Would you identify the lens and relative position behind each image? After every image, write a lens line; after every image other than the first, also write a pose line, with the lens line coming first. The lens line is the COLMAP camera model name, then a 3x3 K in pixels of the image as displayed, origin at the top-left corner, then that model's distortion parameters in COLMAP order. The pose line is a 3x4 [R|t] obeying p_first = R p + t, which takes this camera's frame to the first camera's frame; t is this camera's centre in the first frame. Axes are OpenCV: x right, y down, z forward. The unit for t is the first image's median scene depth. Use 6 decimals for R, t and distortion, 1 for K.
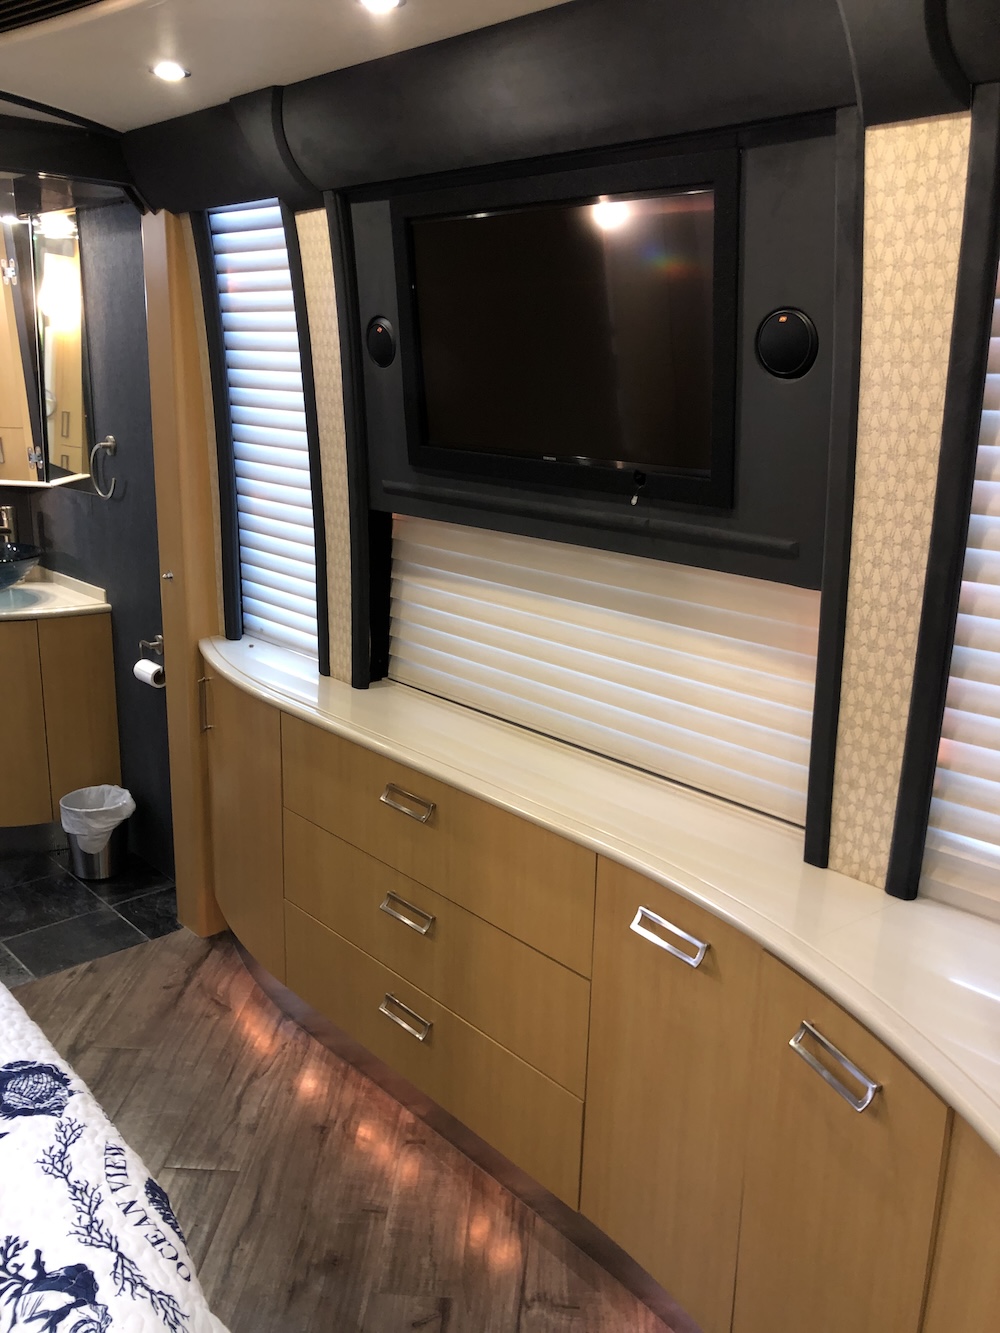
lens RADIAL K [[1077.6, 0, 506.7], [0, 1077.6, 663.8], [0, 0, 1]] dist [0.008402, 0.008945]
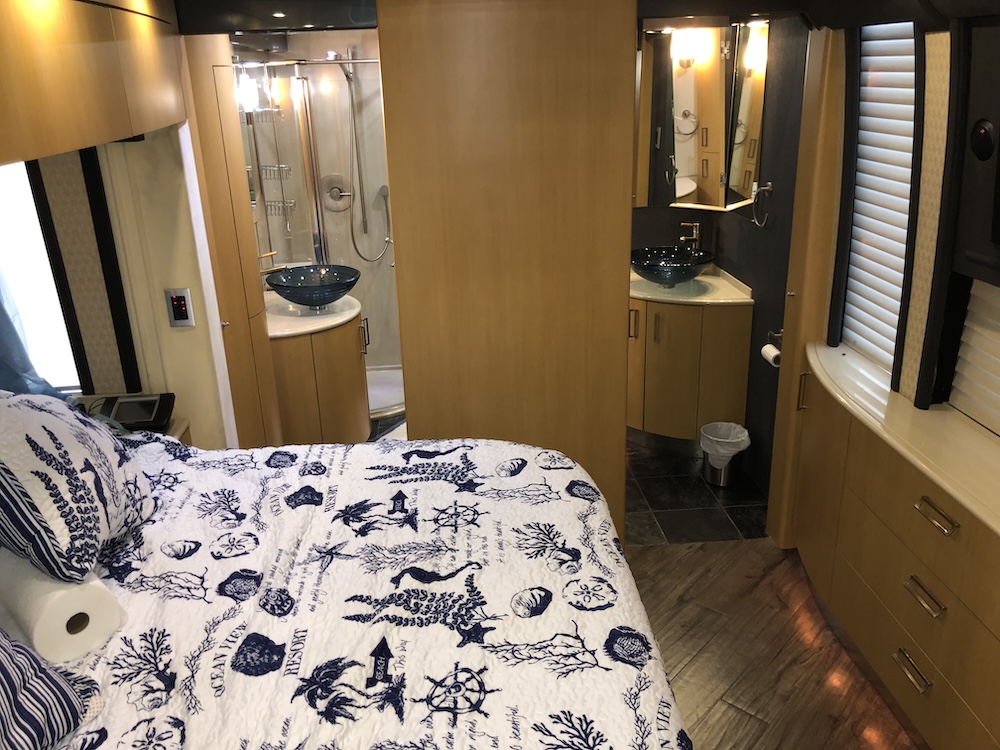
lens RADIAL K [[808.4, 0, 497.8], [0, 808.4, 368.4], [0, 0, 1]] dist [0.008402, 0.008945]
pose [[0.770889, 0.160213, -0.616492, 0.054921], [-0.103763, 0.986509, 0.126623, -0.084327], [0.628461, -0.033643, 0.777113, -0.050292]]
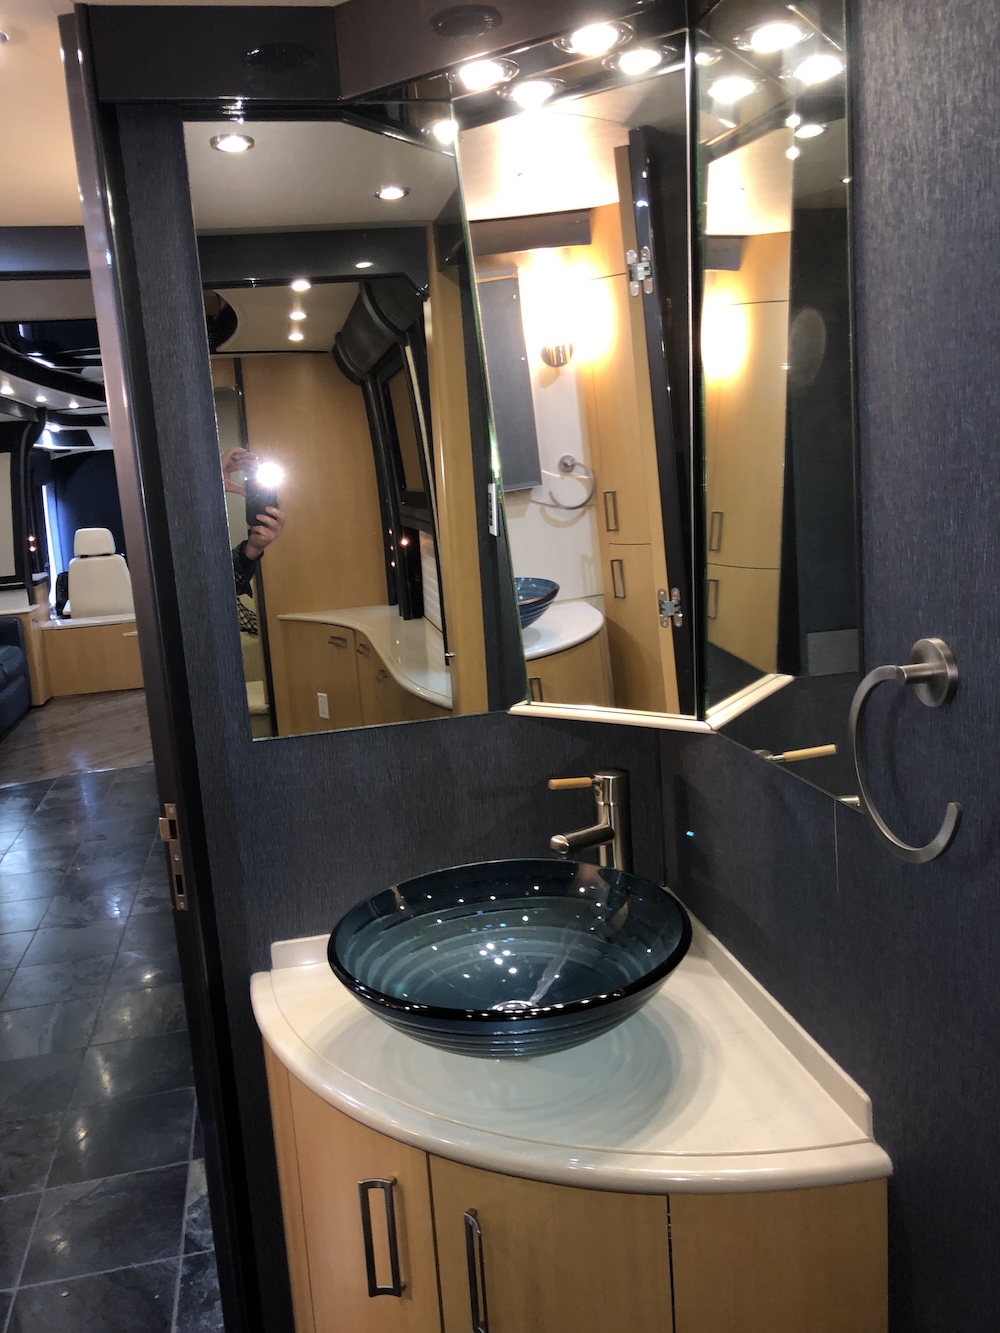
lens RADIAL K [[1077.6, 0, 497.6], [0, 1077.6, 671.2], [0, 0, 1]] dist [0.008402, 0.008945]
pose [[0.846342, 0.010902, -0.532528, -0.378121], [-0.040675, 0.998194, -0.044209, -0.223923], [0.531085, 0.059077, 0.845257, 0.848624]]
